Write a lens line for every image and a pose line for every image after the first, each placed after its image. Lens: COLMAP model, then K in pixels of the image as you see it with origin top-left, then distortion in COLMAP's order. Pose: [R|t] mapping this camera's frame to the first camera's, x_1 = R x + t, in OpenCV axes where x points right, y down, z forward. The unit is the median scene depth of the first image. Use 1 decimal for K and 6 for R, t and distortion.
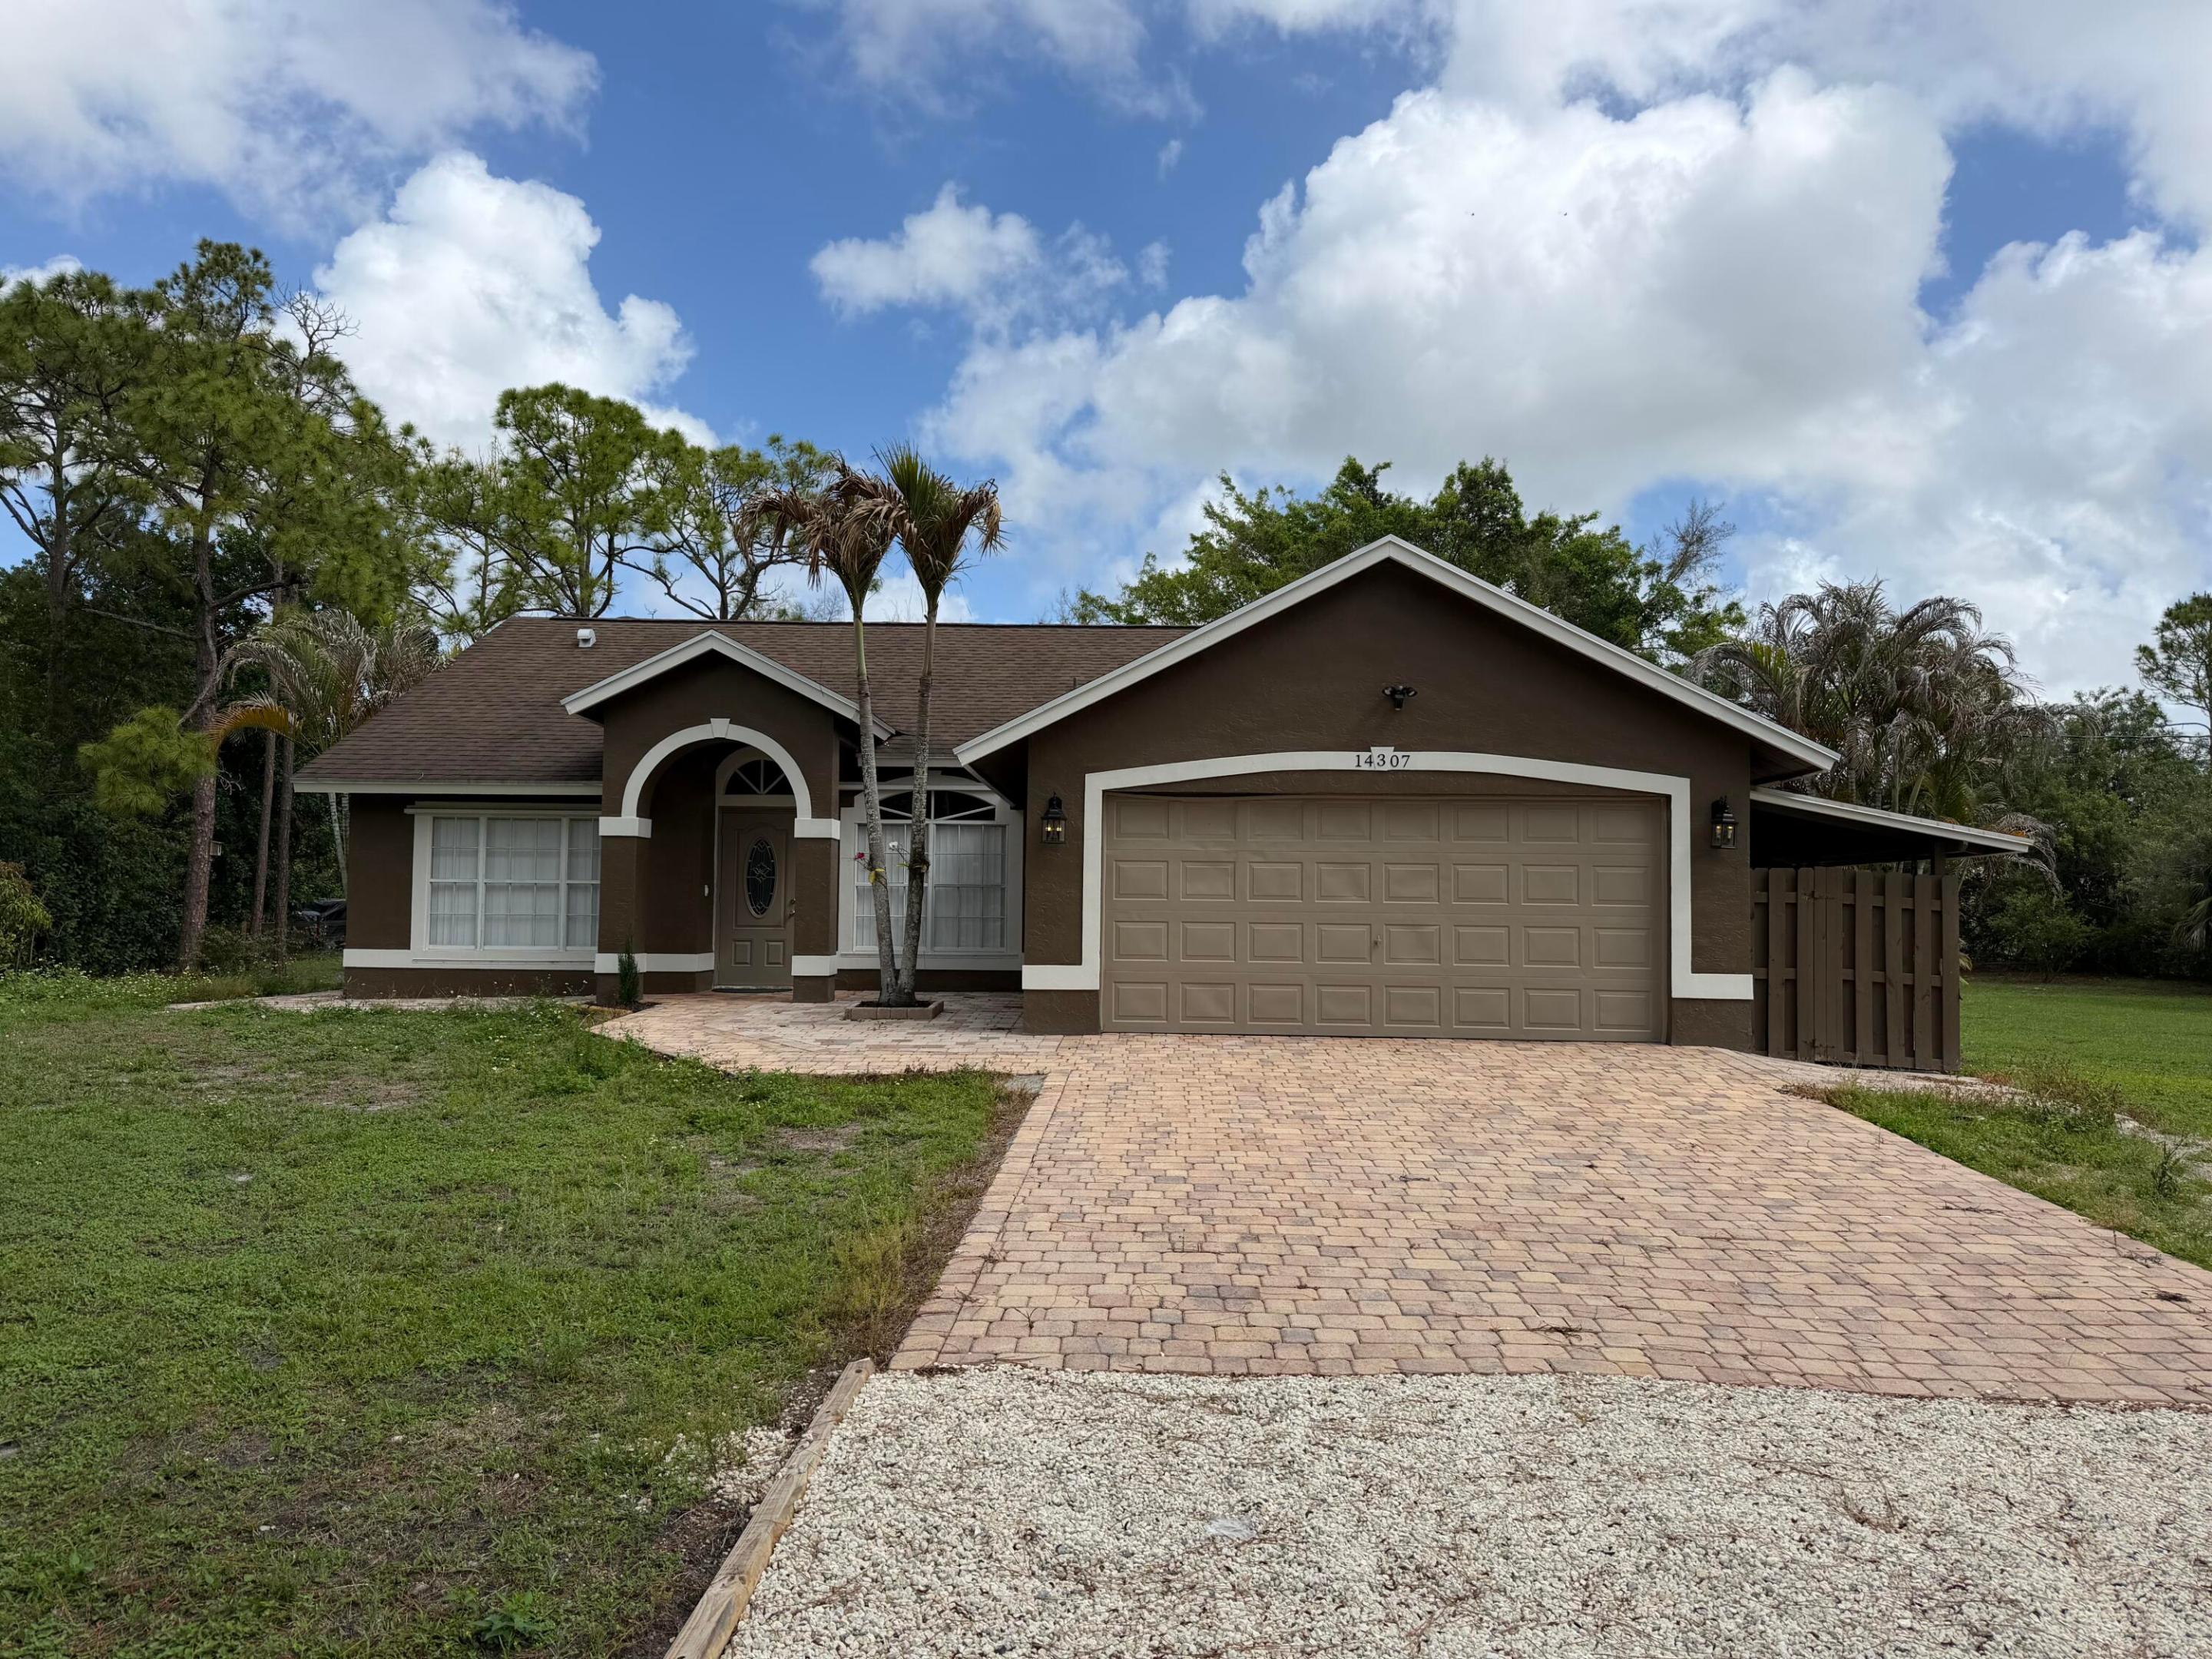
lens RADIAL K [[1561.7, 0, 1106.0], [0, 1561.7, 829.5], [0, 0, 1]] dist [0.035374, -0.006017]
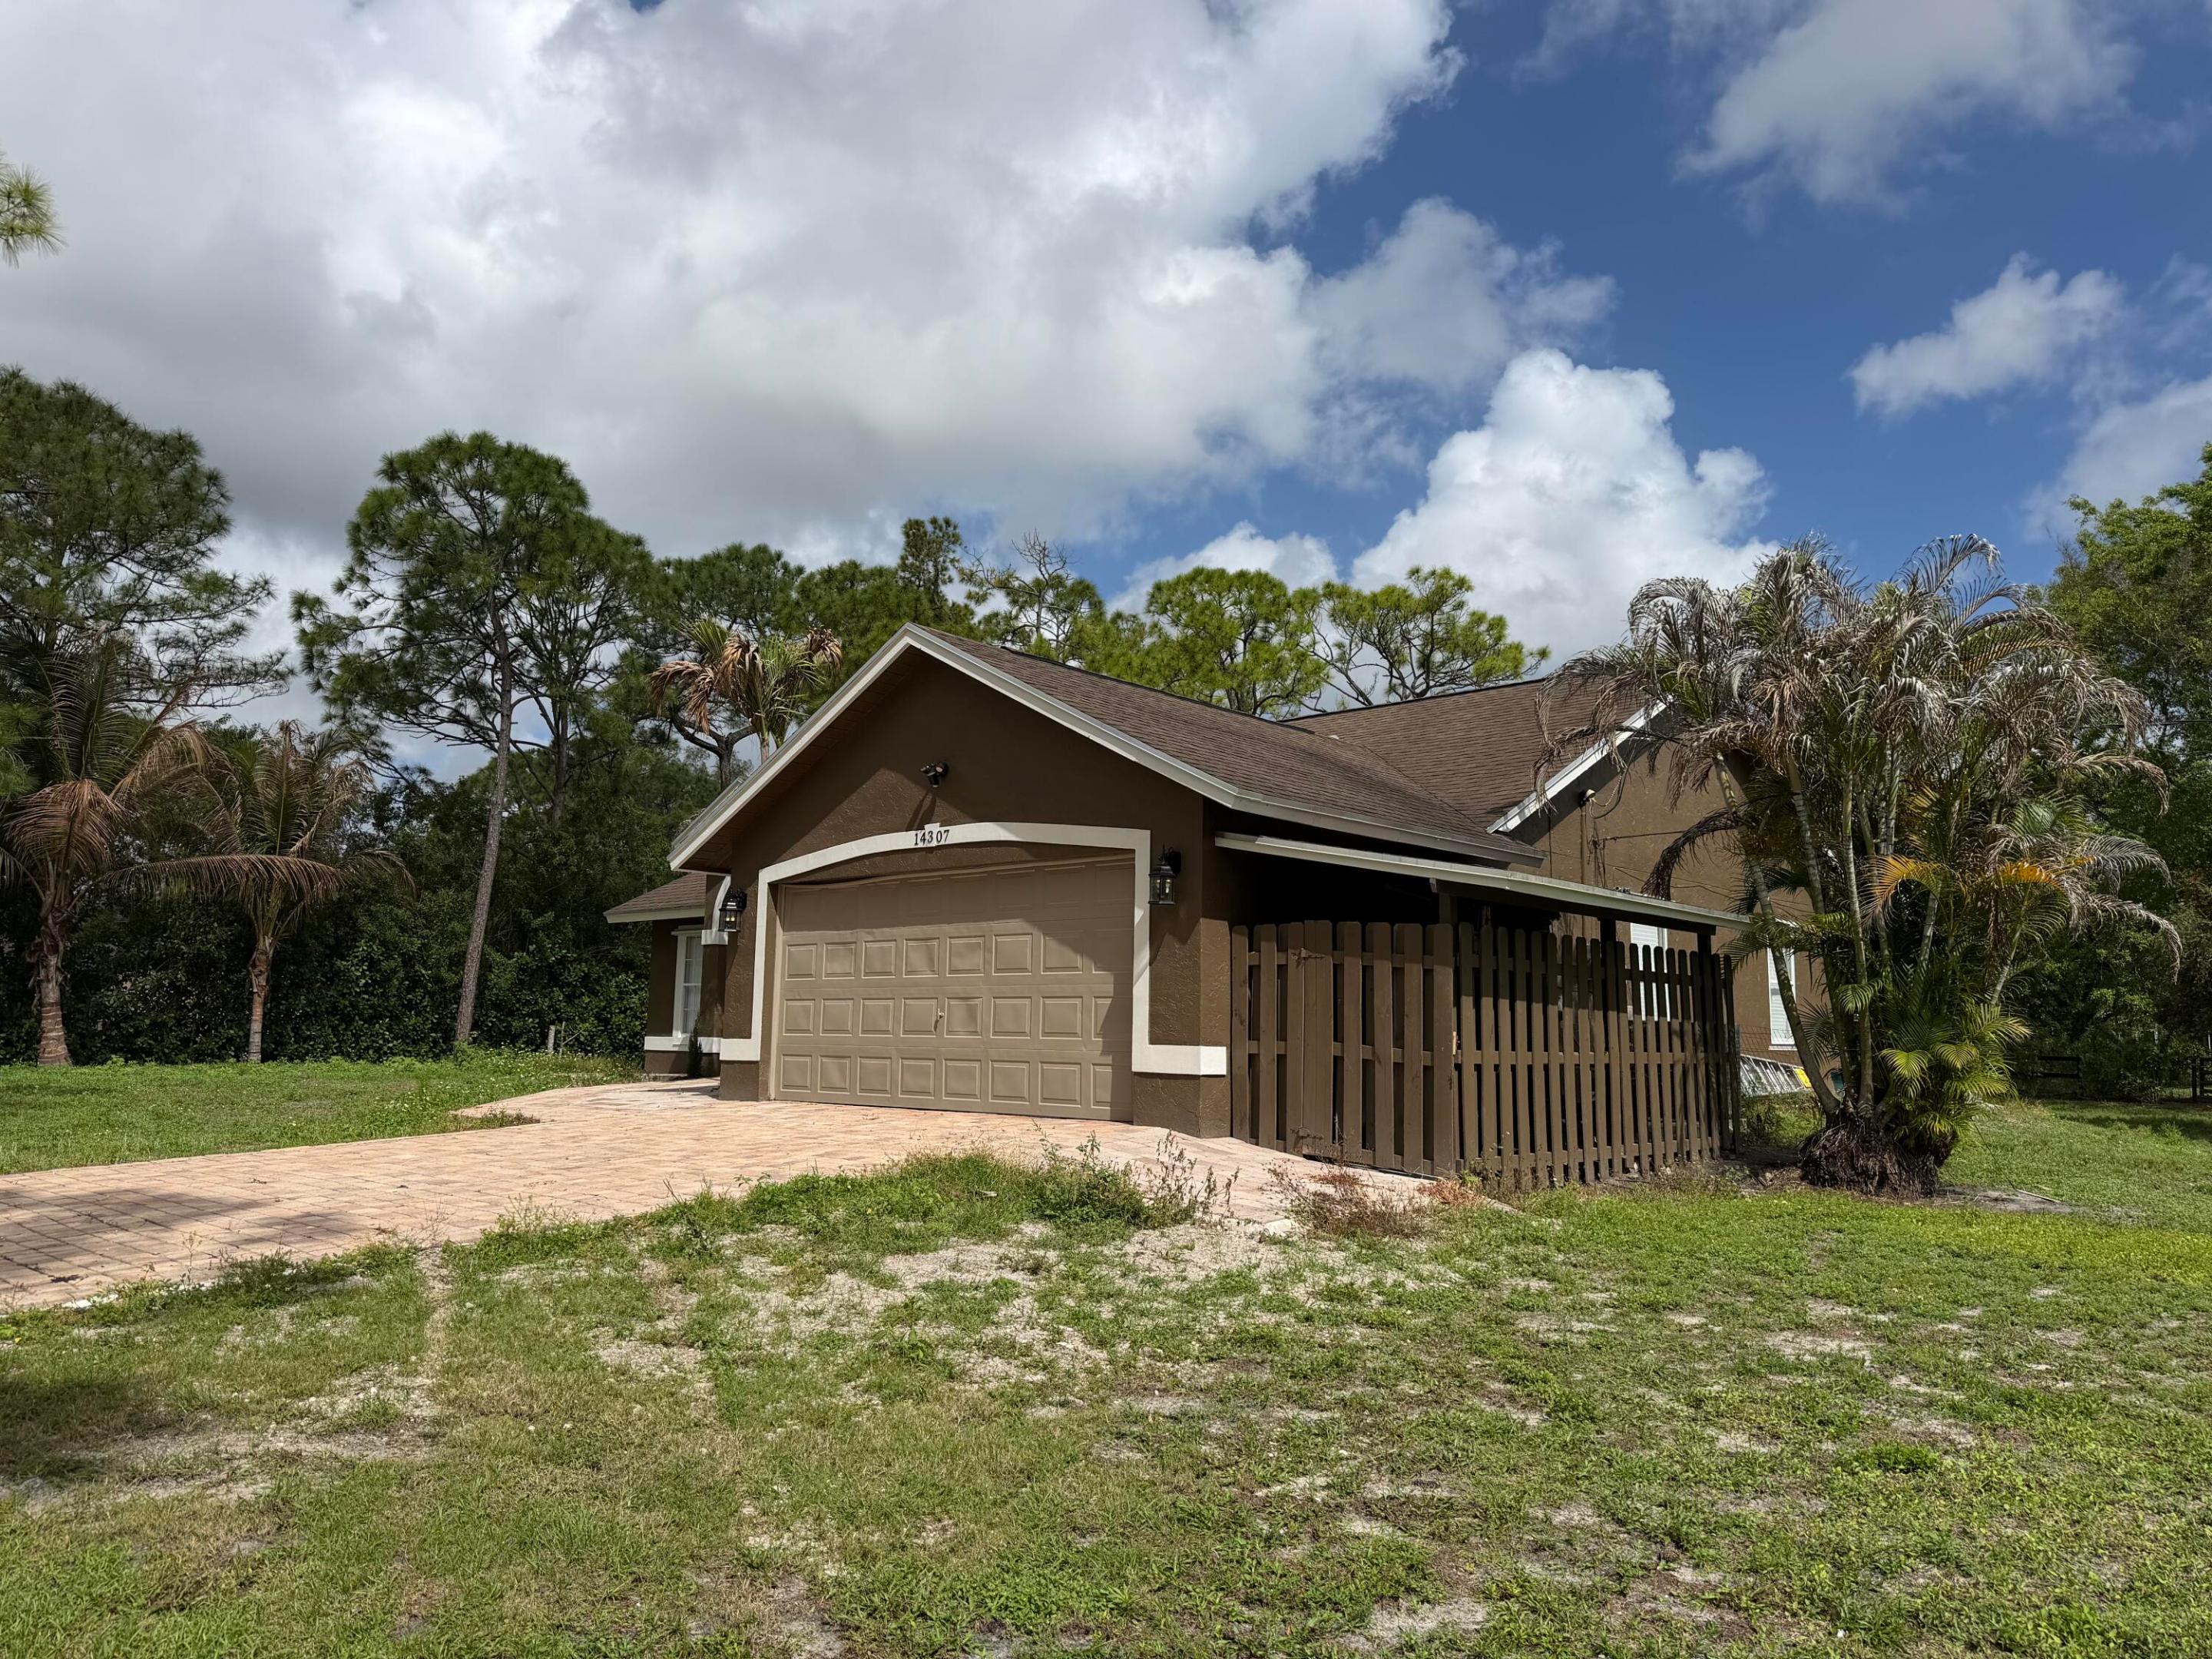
lens RADIAL K [[1561.7, 0, 1106.0], [0, 1561.7, 829.5], [0, 0, 1]] dist [0.035374, -0.006017]
pose [[0.764721, -0.083767, -0.638893, 0.922161], [0.017035, 0.993796, -0.109909, 0.065958], [0.644136, 0.073167, 0.761404, 0.289374]]
